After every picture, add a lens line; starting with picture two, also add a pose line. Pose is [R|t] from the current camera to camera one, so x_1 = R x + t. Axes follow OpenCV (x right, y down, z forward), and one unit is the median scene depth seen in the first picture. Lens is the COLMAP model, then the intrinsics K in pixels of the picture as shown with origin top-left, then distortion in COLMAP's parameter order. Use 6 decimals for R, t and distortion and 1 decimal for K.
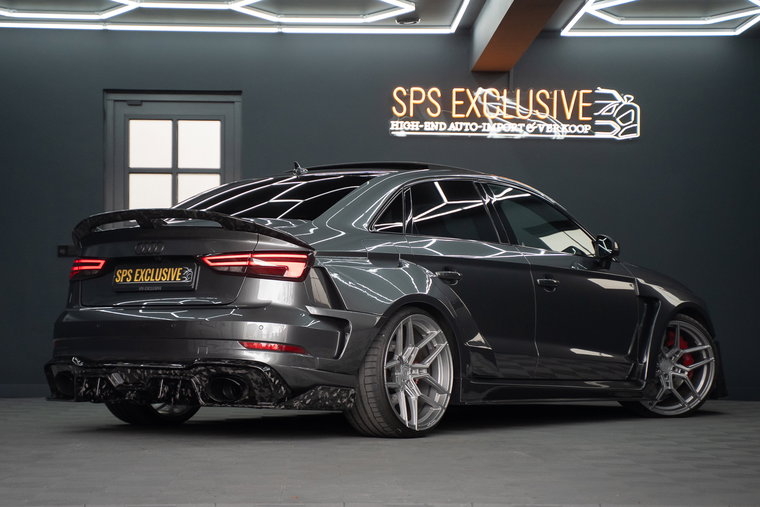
lens RADIAL K [[1632.6, 0, 380.0], [0, 1632.6, 253.5], [0, 0, 1]] dist [0.437812, 0.005750]
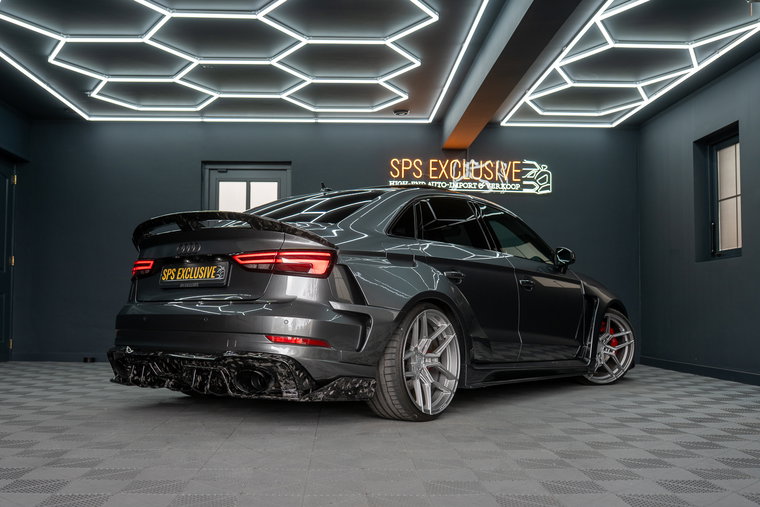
lens RADIAL K [[807.9, 0, 382.4], [0, 807.9, 267.6], [0, 0, 1]] dist [0.010516, 0.005866]
pose [[0.999903, 0.001695, 0.013794, -0.017127], [-0.001518, 0.999917, -0.012818, 0.015644], [-0.013814, 0.012796, 0.999823, 0.443288]]
